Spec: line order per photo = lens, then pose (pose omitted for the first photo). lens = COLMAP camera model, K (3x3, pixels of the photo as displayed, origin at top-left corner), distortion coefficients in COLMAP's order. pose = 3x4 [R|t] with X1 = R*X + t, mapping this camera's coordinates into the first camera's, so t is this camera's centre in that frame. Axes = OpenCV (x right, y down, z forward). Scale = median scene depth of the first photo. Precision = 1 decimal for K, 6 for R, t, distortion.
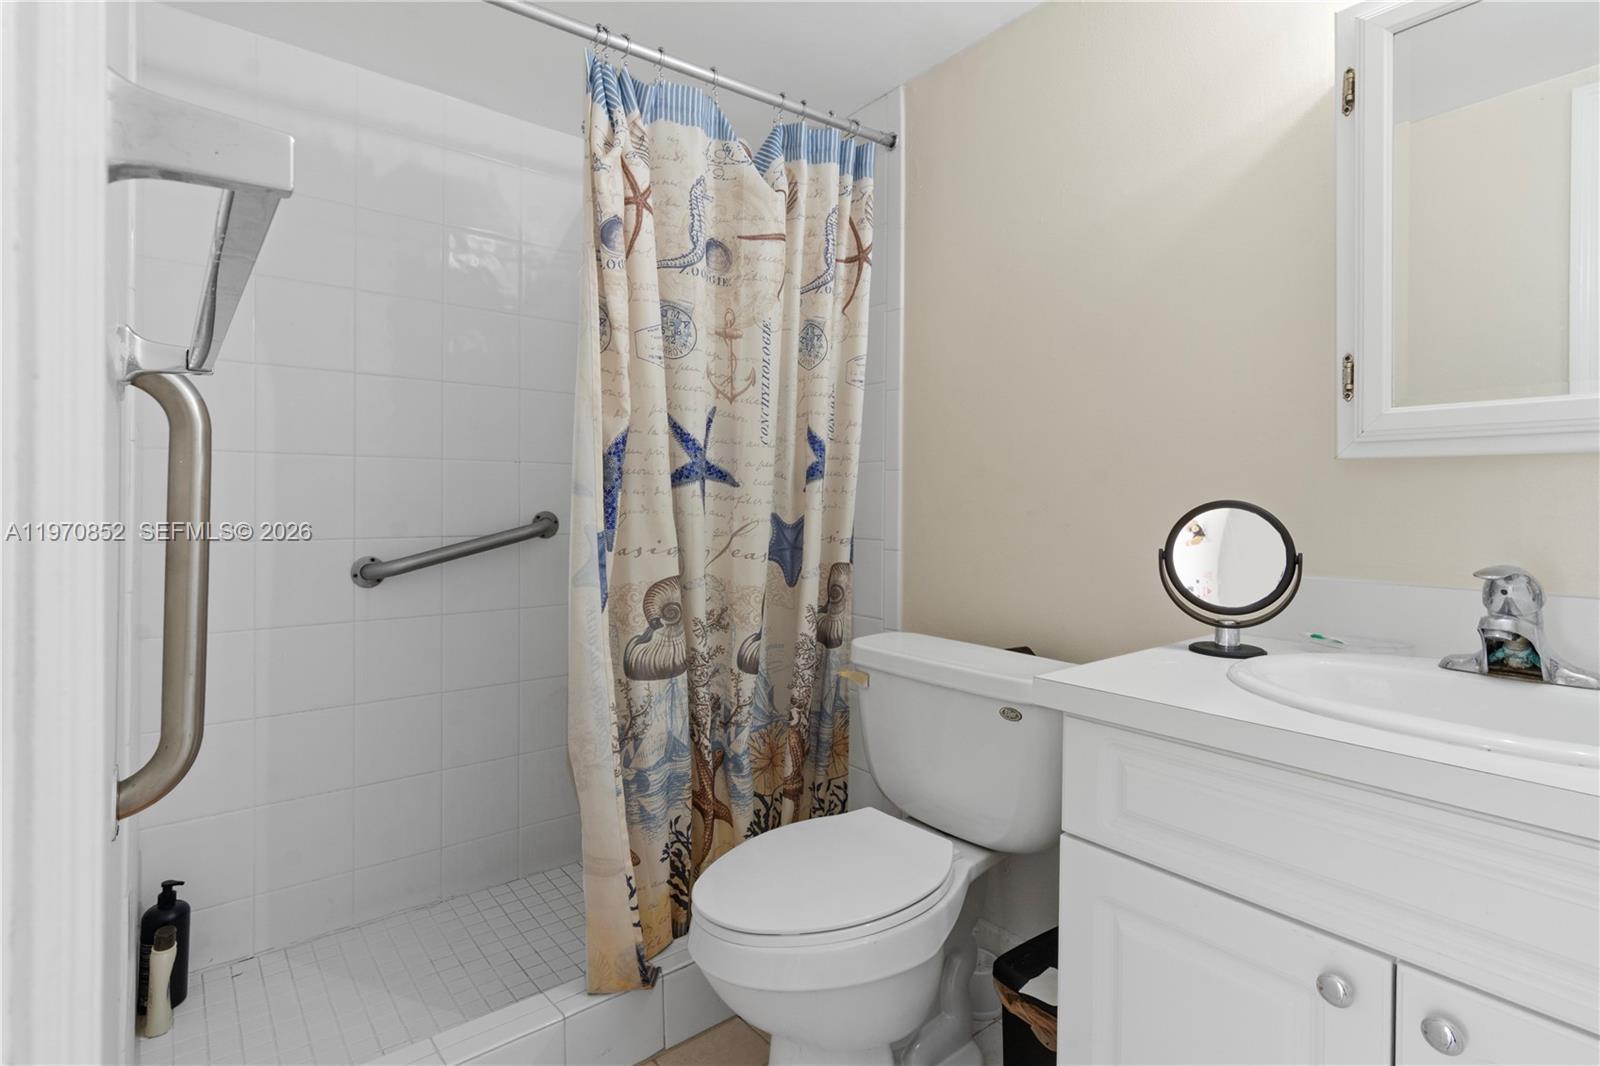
lens RADIAL K [[791.2, 0, 767.4], [0, 791.2, 496.4], [0, 0, 1]] dist [0.000029, -0.000162]
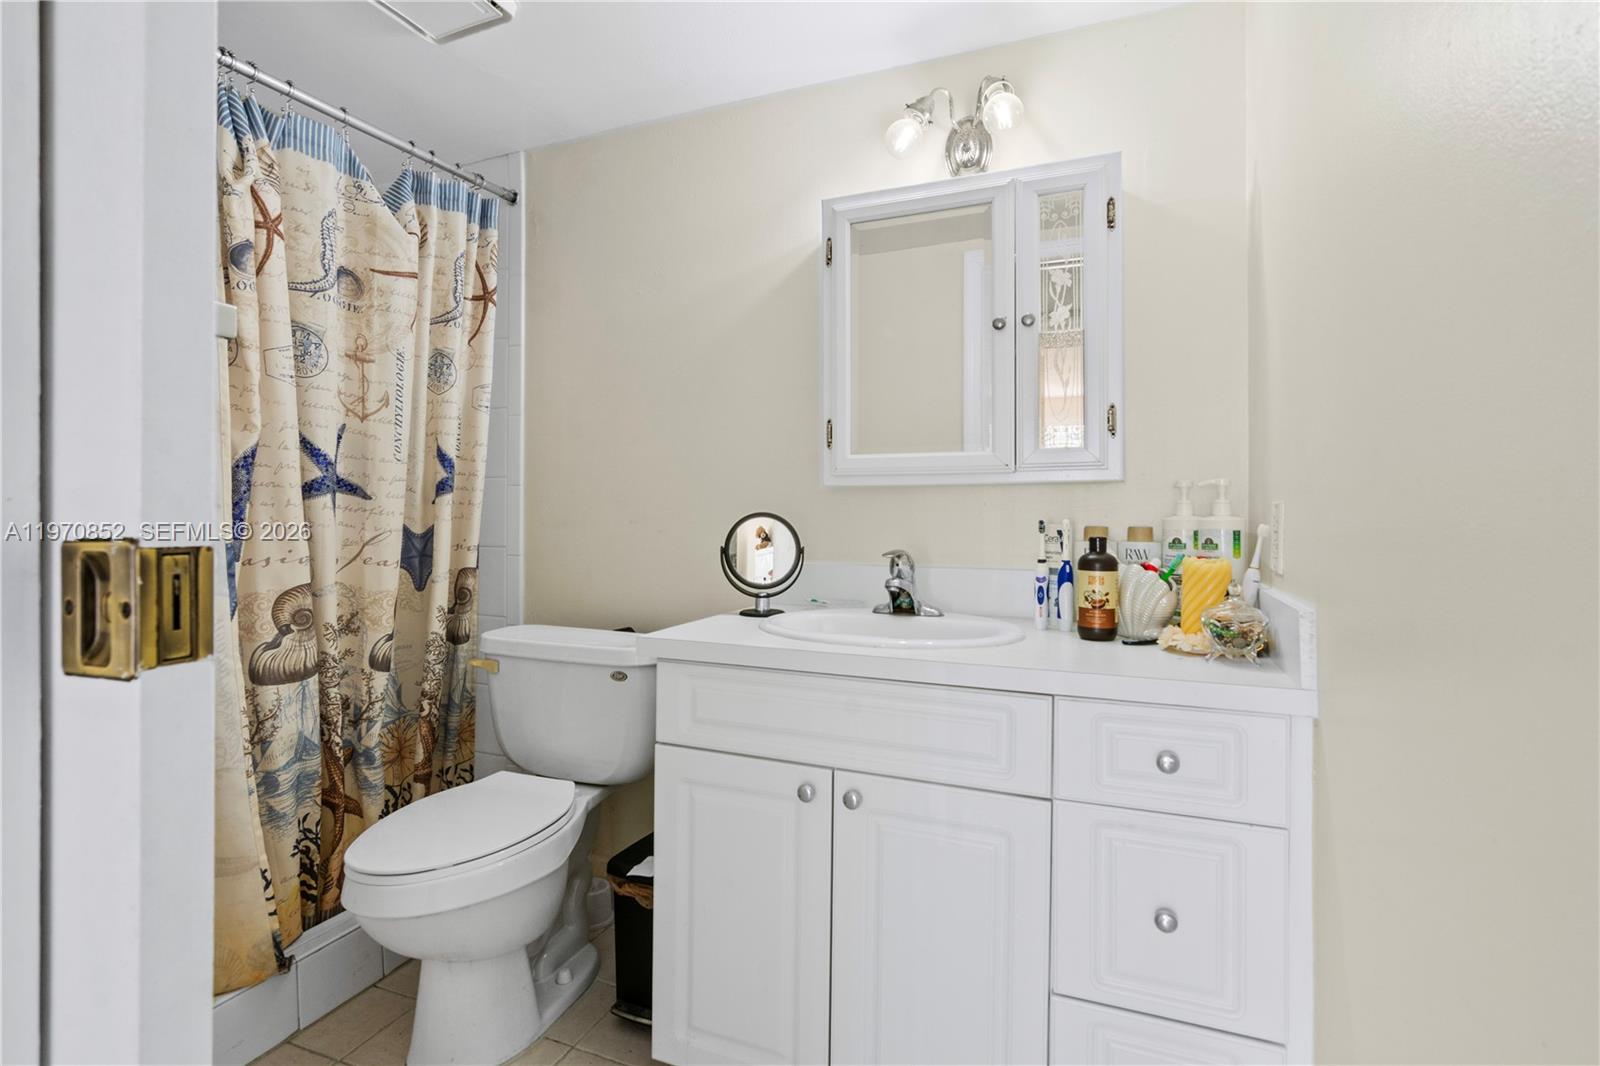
lens RADIAL K [[766.1, 0, 800.0], [0, 766.1, 533.0], [0, 0, 1]] dist [0.003595, 0.001459]
pose [[0.857598, -0.013852, 0.514134, -0.076420], [-0.003136, 0.999478, 0.032160, -0.001961], [-0.514311, -0.029193, 0.857107, -0.212177]]
